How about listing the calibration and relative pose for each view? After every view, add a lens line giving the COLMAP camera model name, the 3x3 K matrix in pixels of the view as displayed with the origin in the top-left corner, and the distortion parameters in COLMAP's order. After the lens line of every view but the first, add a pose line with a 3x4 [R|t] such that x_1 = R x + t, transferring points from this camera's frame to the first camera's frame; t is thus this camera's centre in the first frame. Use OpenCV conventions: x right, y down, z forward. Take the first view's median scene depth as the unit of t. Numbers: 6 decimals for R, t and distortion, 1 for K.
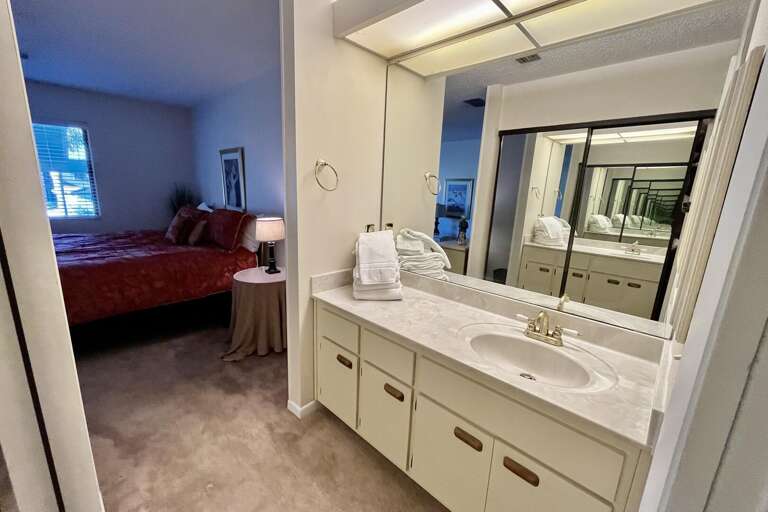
lens RADIAL K [[310.6, 0, 382.9], [0, 310.6, 259.7], [0, 0, 1]] dist [0.000784, 0.000051]
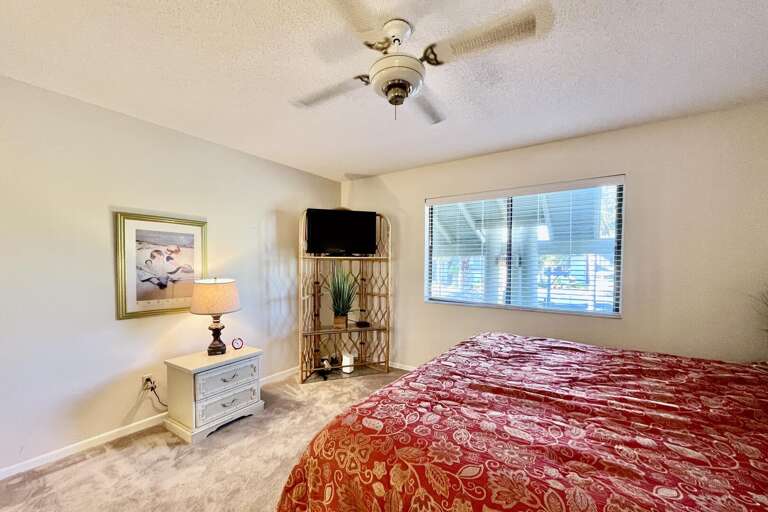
lens RADIAL K [[310.6, 0, 382.9], [0, 310.6, 259.7], [0, 0, 1]] dist [0.000784, 0.000051]
pose [[0.169880, -0.039396, -0.984677, -0.312387], [-0.226013, 0.971009, -0.077842, -0.076101], [0.959197, 0.235774, 0.156051, 0.352309]]
